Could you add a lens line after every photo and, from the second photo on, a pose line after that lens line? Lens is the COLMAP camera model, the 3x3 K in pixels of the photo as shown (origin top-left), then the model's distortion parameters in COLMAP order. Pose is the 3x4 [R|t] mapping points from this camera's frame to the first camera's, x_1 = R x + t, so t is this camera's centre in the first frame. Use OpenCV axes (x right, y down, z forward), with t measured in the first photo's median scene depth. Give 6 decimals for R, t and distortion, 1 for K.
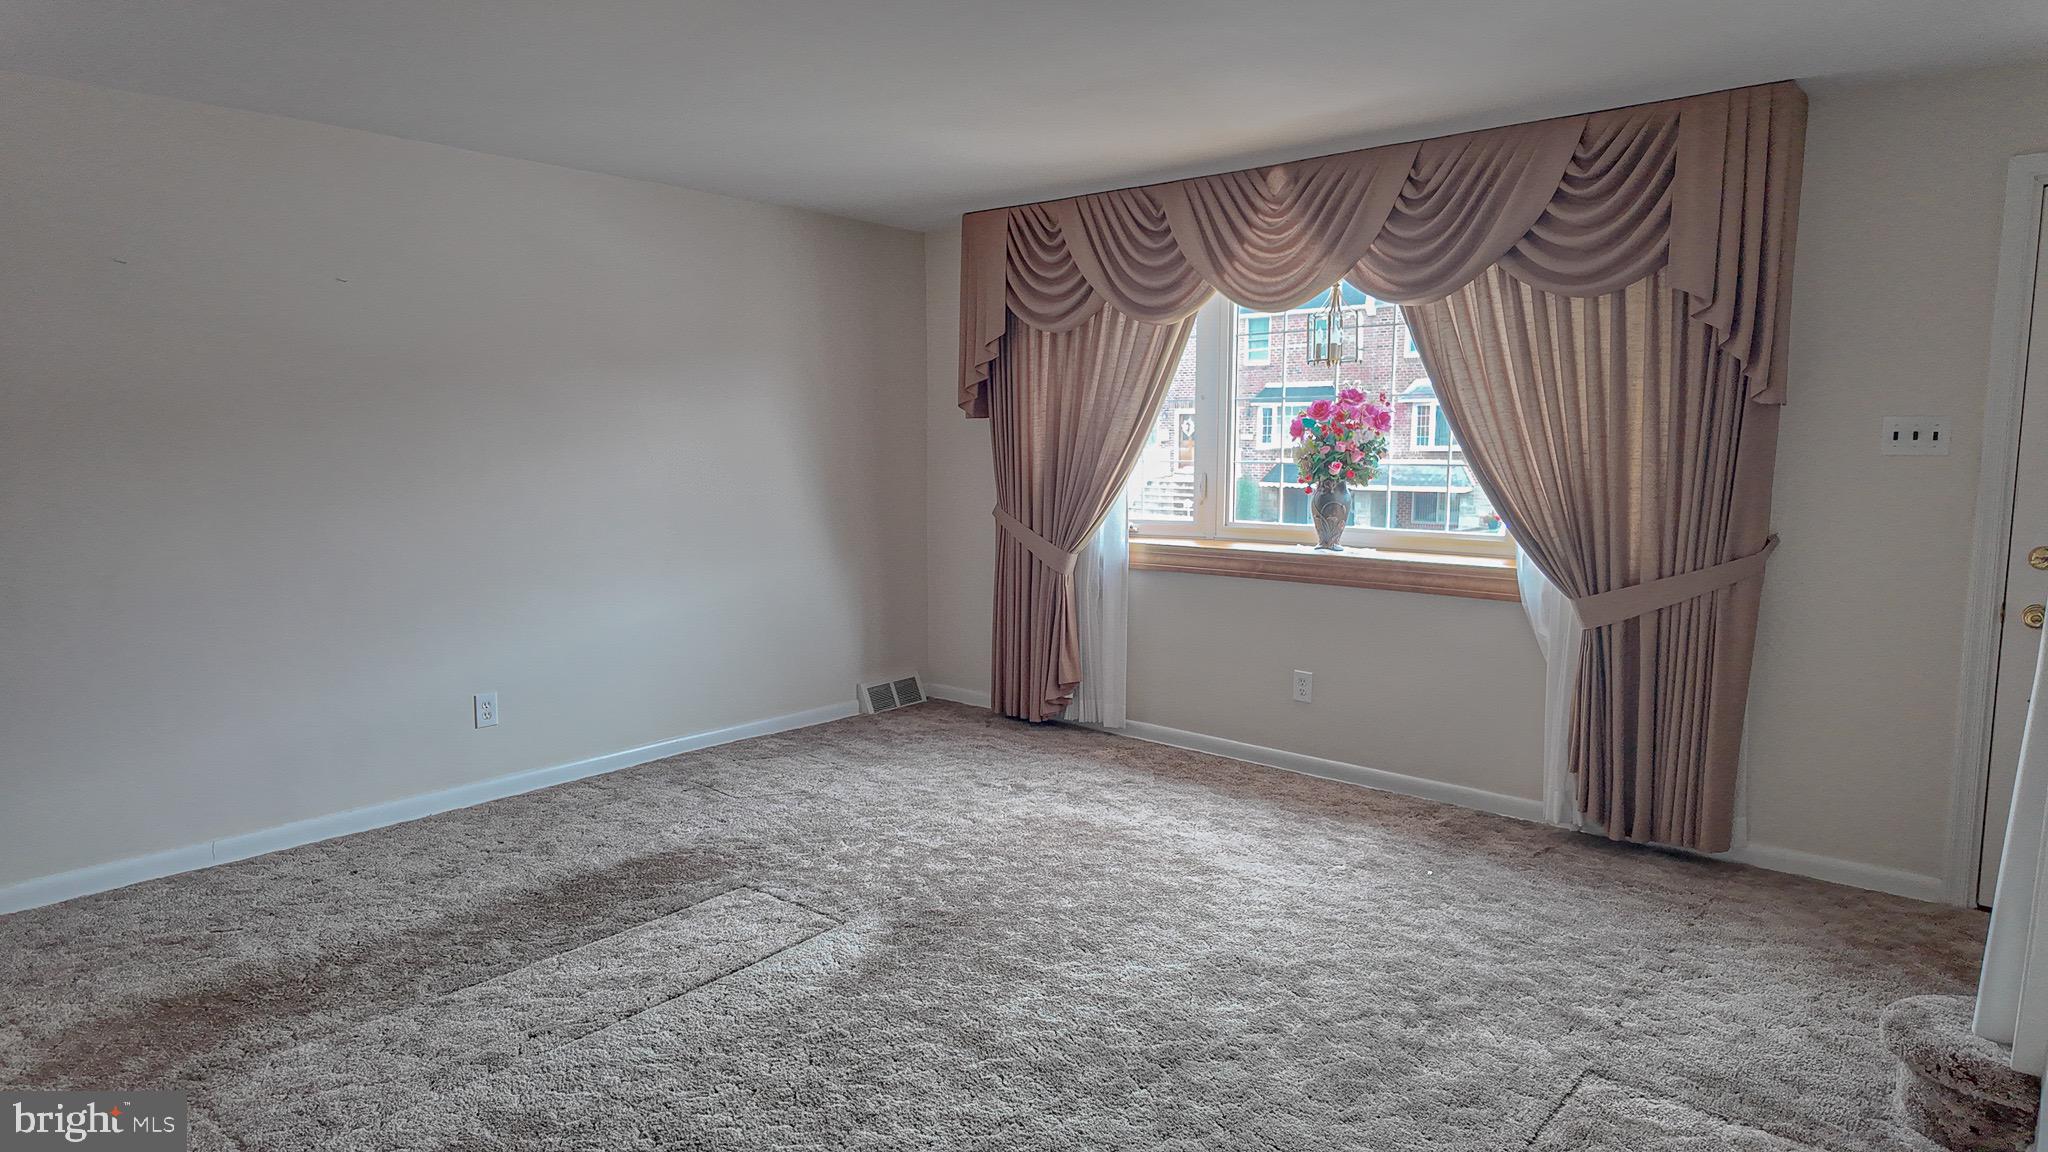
lens RADIAL K [[1192.8, 0, 1029.8], [0, 1192.8, 588.1], [0, 0, 1]] dist [0.043731, -0.043668]
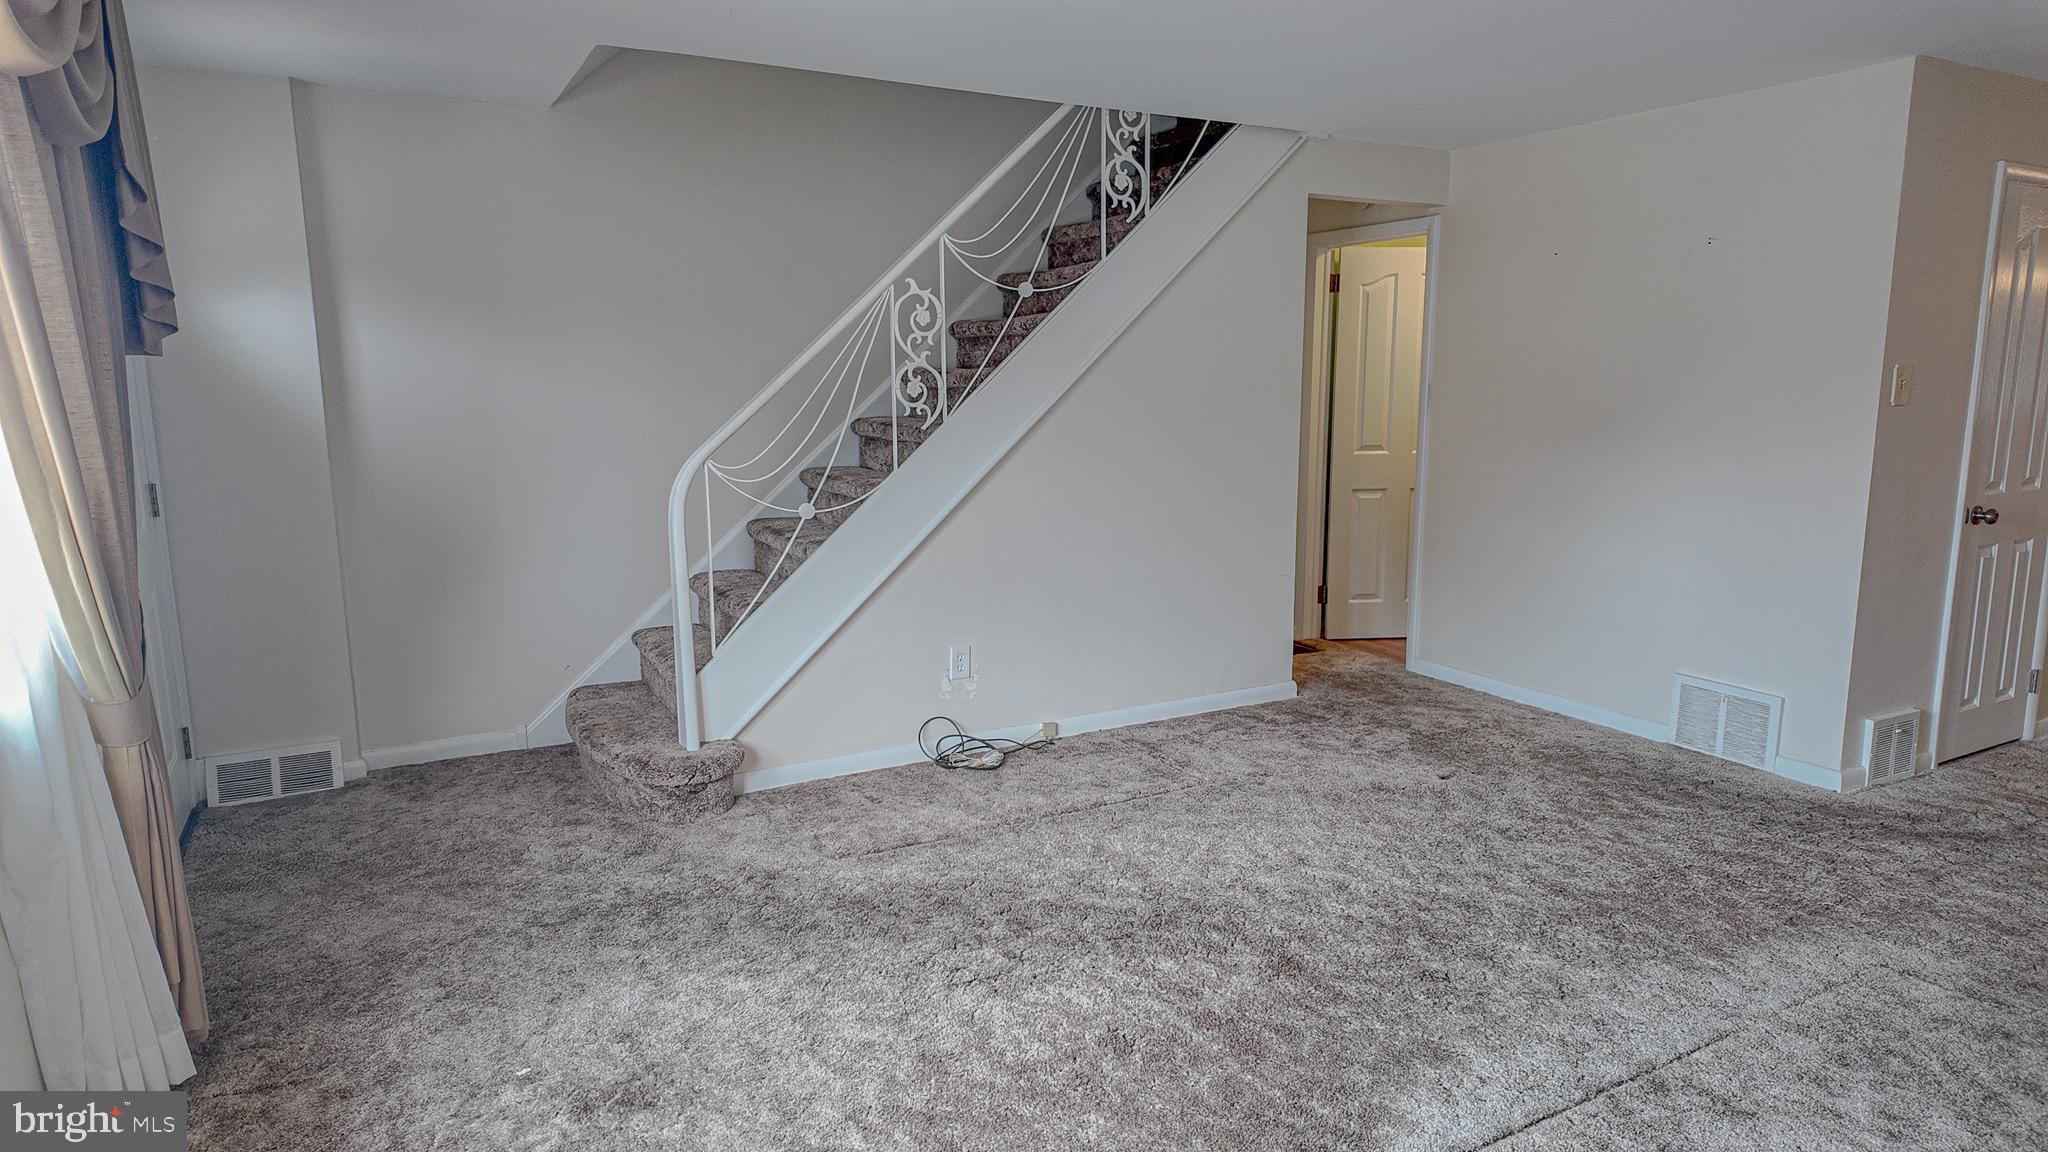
lens RADIAL K [[1192.8, 0, 1007.4], [0, 1192.8, 577.3], [0, 0, 1]] dist [0.043731, -0.043668]
pose [[-0.932704, -0.051726, 0.356913, -0.118190], [0.053857, 0.958585, 0.279667, -0.172026], [-0.356598, 0.280069, -0.891291, 1.282489]]
